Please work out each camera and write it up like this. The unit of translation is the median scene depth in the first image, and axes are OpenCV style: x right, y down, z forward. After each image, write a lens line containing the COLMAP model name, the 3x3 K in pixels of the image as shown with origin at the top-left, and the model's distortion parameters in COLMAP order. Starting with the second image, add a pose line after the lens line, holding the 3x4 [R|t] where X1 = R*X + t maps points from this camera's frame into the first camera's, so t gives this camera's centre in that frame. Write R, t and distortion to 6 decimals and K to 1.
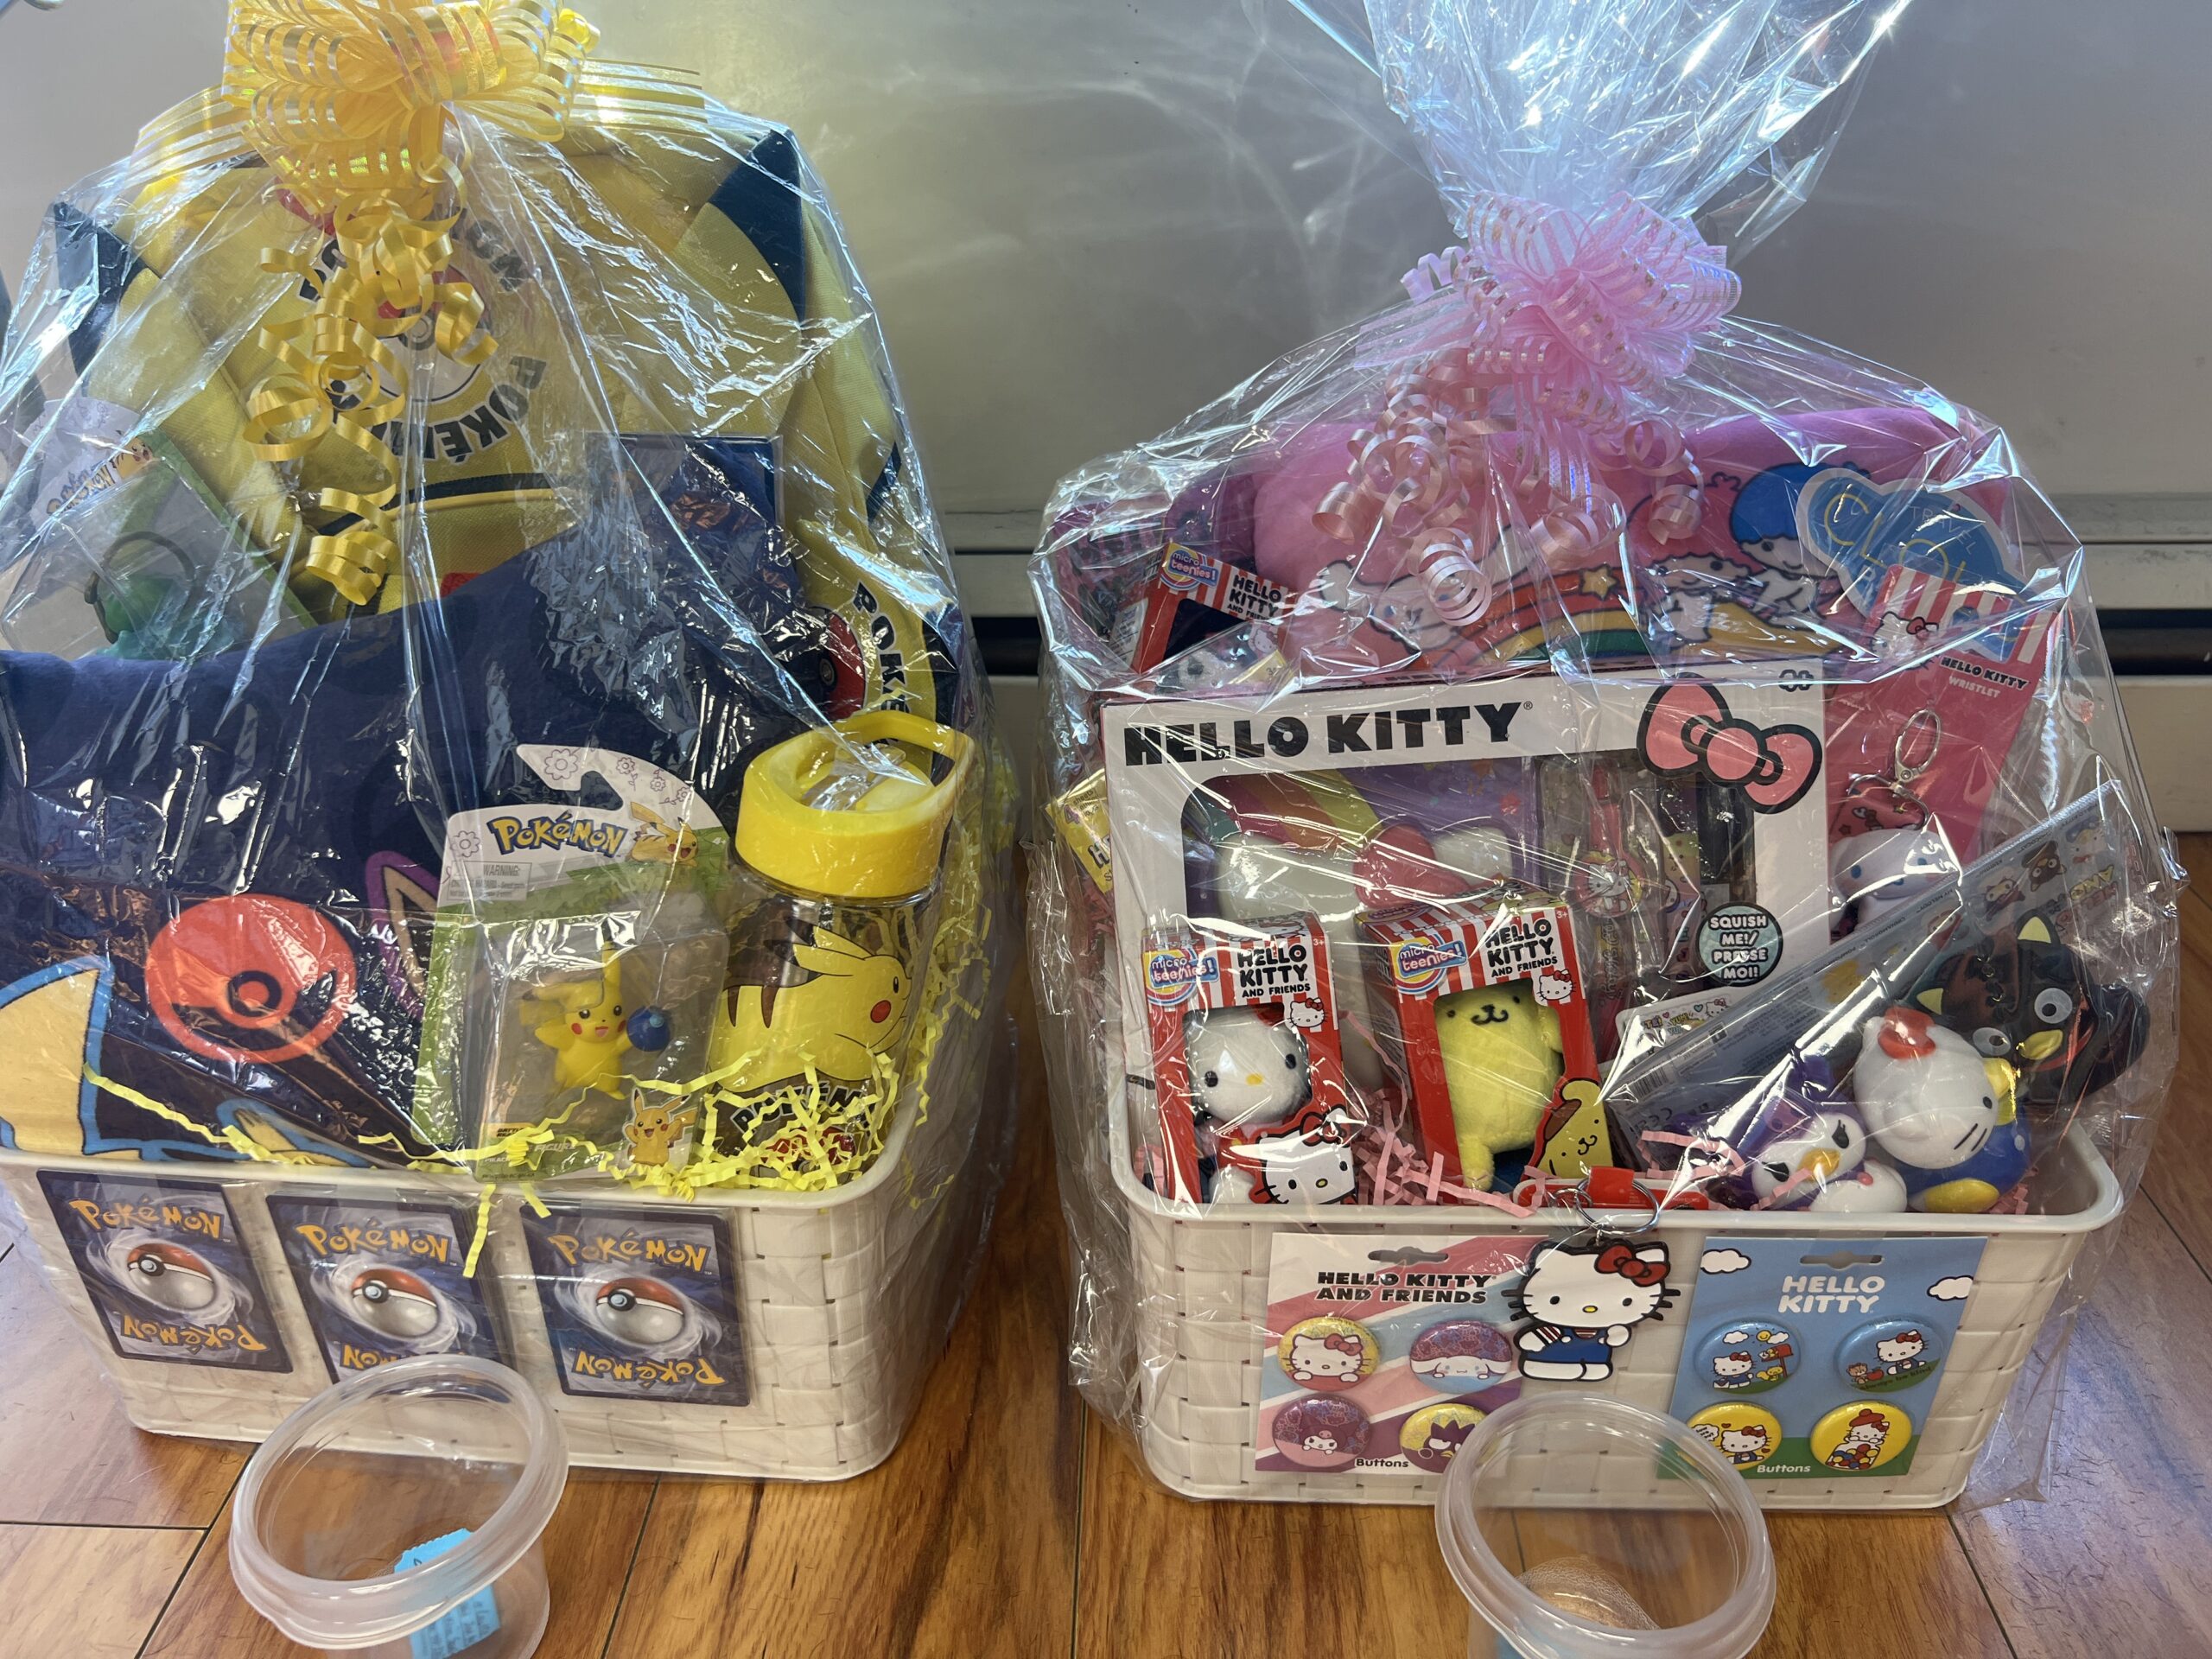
lens RADIAL K [[1716.6, 0, 1154.9], [0, 1716.6, 805.8], [0, 0, 1]] dist [0.035836, -0.002243]
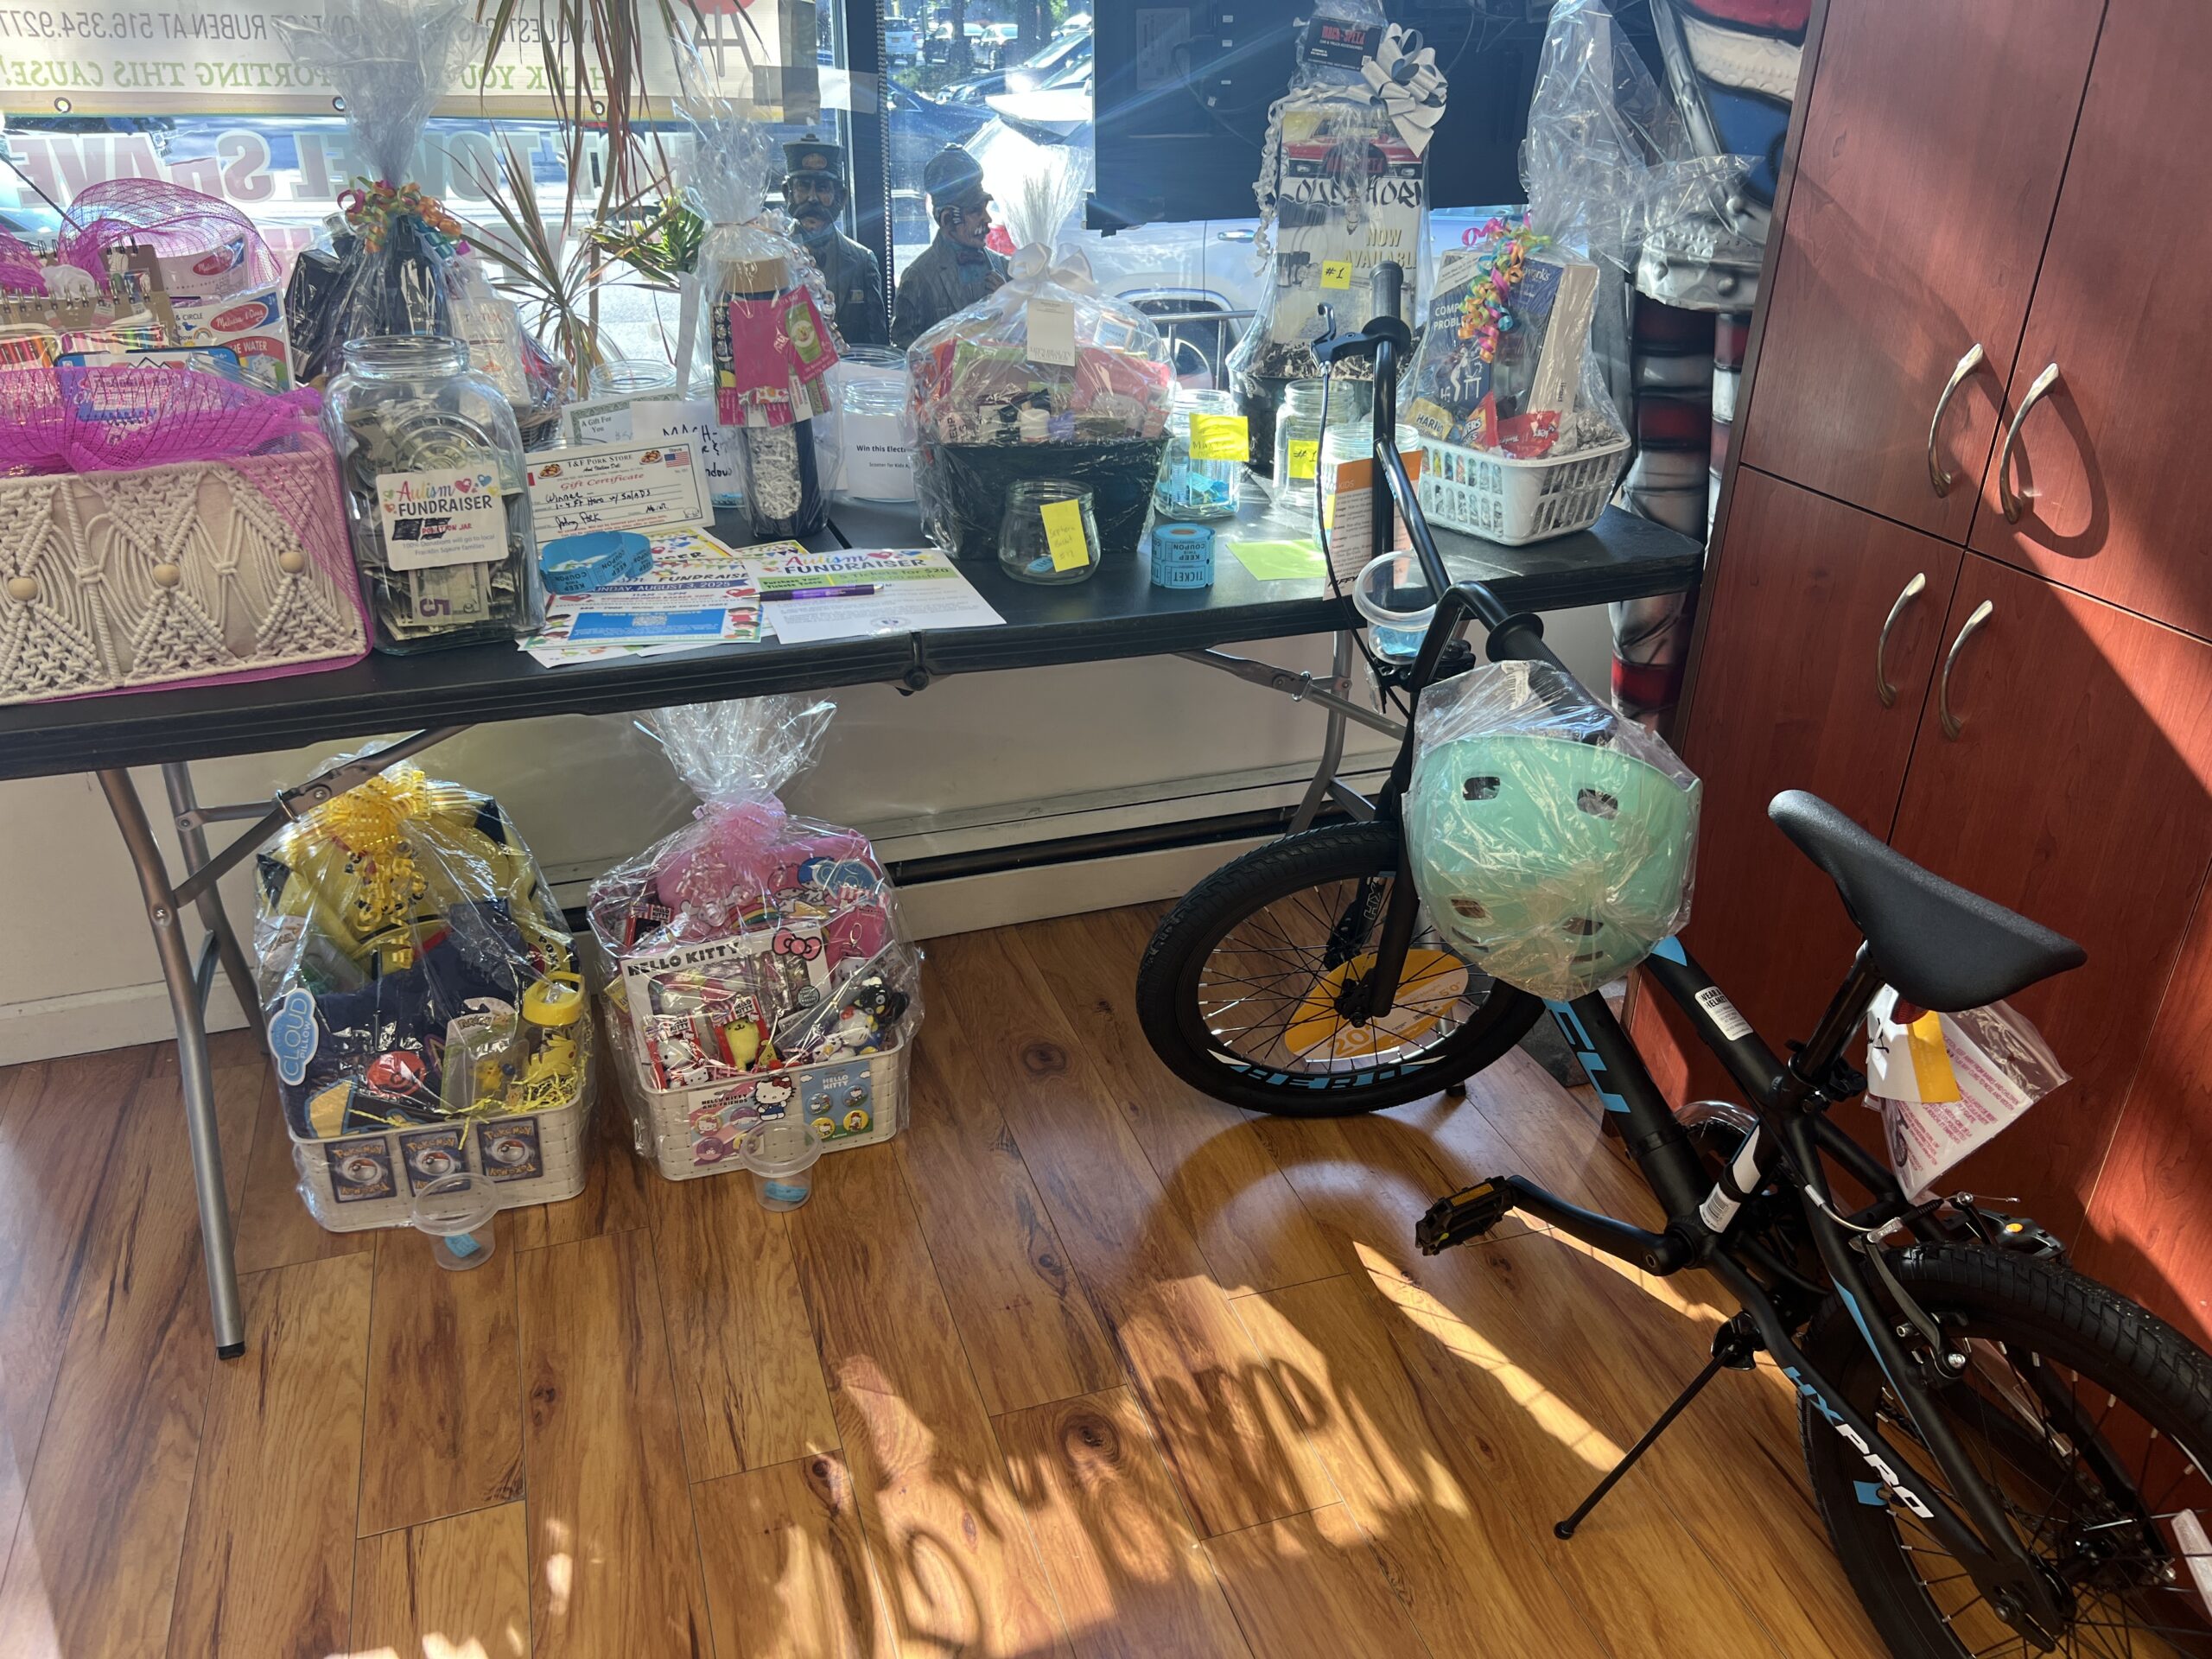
lens RADIAL K [[1662.9, 0, 1106.0], [0, 1662.9, 829.5], [0, 0, 1]] dist [0.068445, -0.125872]
pose [[0.945411, -0.135791, 0.296242, -0.071711], [0.145122, 0.989367, -0.009632, -0.156044], [-0.291784, 0.052098, 0.955064, -2.758646]]
